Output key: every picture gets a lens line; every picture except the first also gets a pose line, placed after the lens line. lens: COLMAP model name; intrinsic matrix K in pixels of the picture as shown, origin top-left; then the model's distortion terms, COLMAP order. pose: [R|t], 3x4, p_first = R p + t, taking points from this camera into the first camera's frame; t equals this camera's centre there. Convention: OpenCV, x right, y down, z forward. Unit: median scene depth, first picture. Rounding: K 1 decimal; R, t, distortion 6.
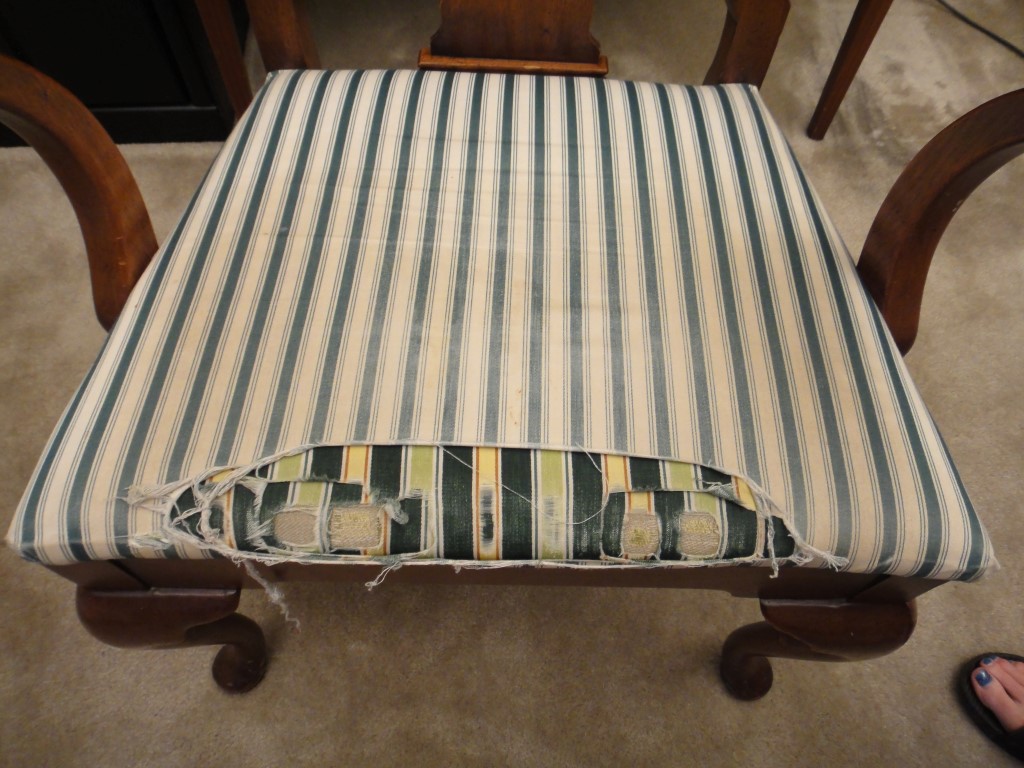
lens RADIAL K [[723.6, 0, 515.0], [0, 723.6, 361.2], [0, 0, 1]] dist [-0.003741, 0.005380]
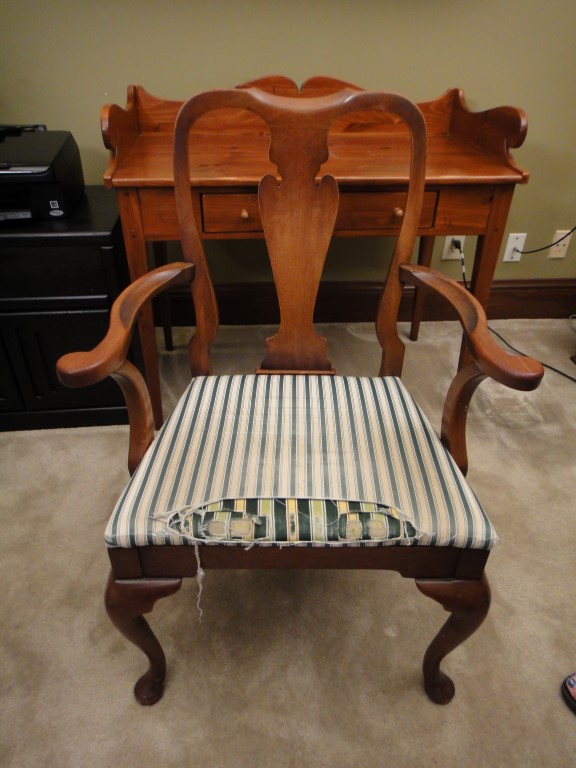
lens RADIAL K [[542.7, 0, 287.8], [0, 542.7, 383.9], [0, 0, 1]] dist [-0.003741, 0.005380]
pose [[0.999576, -0.028794, -0.004381, -0.021049], [0.024352, 0.908759, -0.416609, 0.365113], [0.015977, 0.416326, 0.909075, -0.600030]]
